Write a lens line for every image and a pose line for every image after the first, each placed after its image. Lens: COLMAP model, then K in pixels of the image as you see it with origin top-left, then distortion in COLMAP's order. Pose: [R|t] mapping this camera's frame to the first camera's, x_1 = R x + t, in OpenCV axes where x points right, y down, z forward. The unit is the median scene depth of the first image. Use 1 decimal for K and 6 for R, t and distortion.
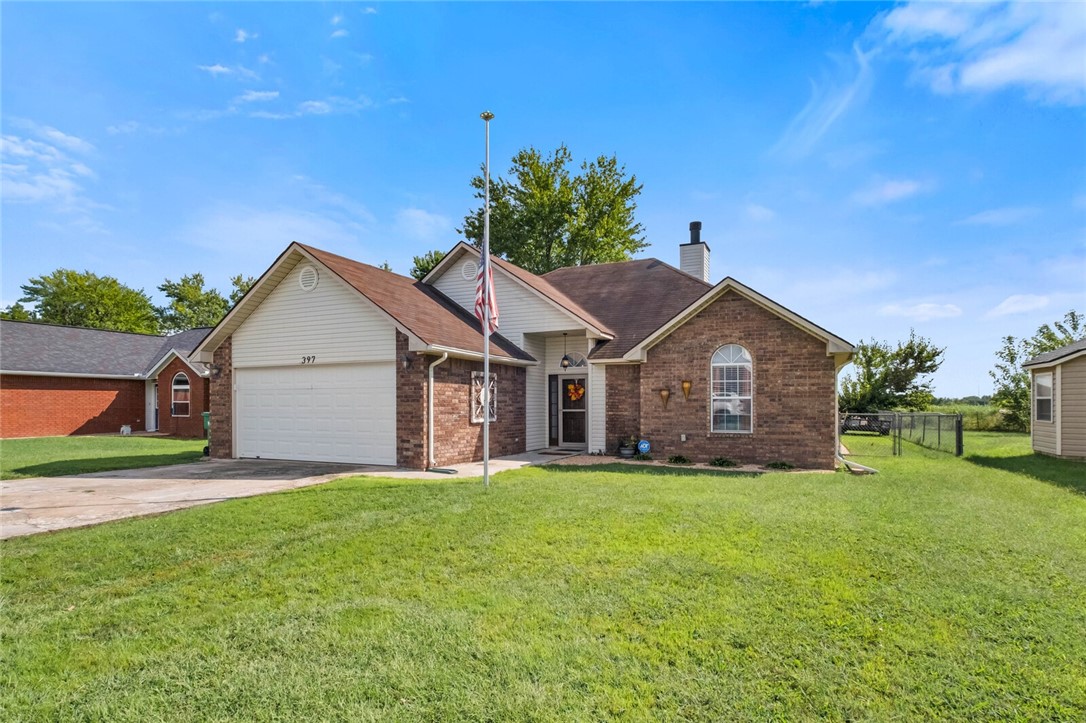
lens RADIAL K [[583.3, 0, 544.2], [0, 583.3, 368.6], [0, 0, 1]] dist [-0.006021, -0.000372]
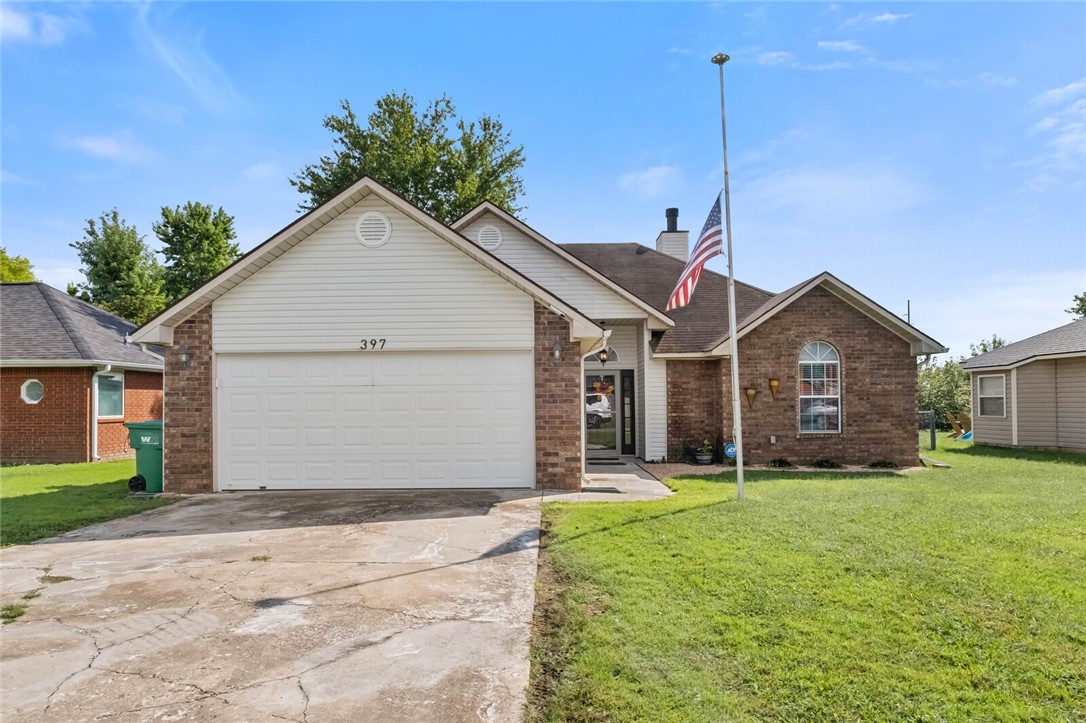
lens RADIAL K [[660.6, 0, 547.1], [0, 660.6, 359.7], [0, 0, 1]] dist [-0.000799, 0.002217]
pose [[0.911046, 0.020542, 0.411793, -0.538782], [-0.017150, 0.999782, -0.011930, 0.009375], [-0.411948, 0.003807, 0.911199, 0.186897]]
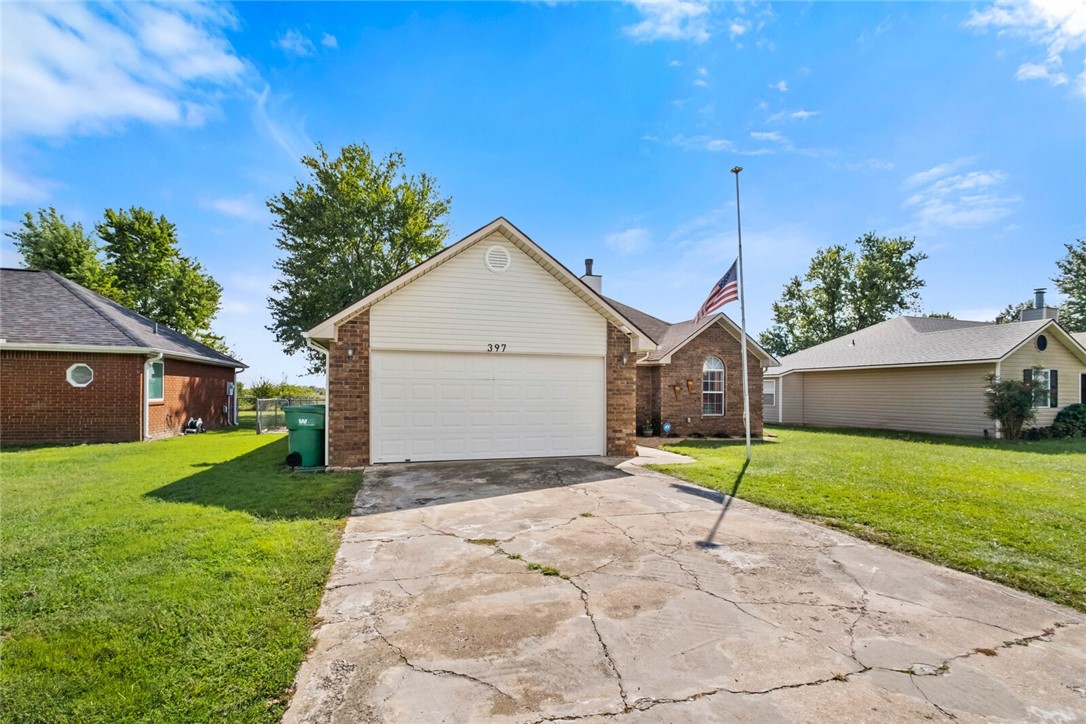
lens RADIAL K [[476.7, 0, 543.2], [0, 476.7, 369.0], [0, 0, 1]] dist [-0.002554, -0.001562]
pose [[0.744575, 0.039241, 0.666385, -0.835166], [-0.048815, 0.998799, -0.004272, 0.017310], [-0.665752, -0.029349, 0.745596, 0.387550]]
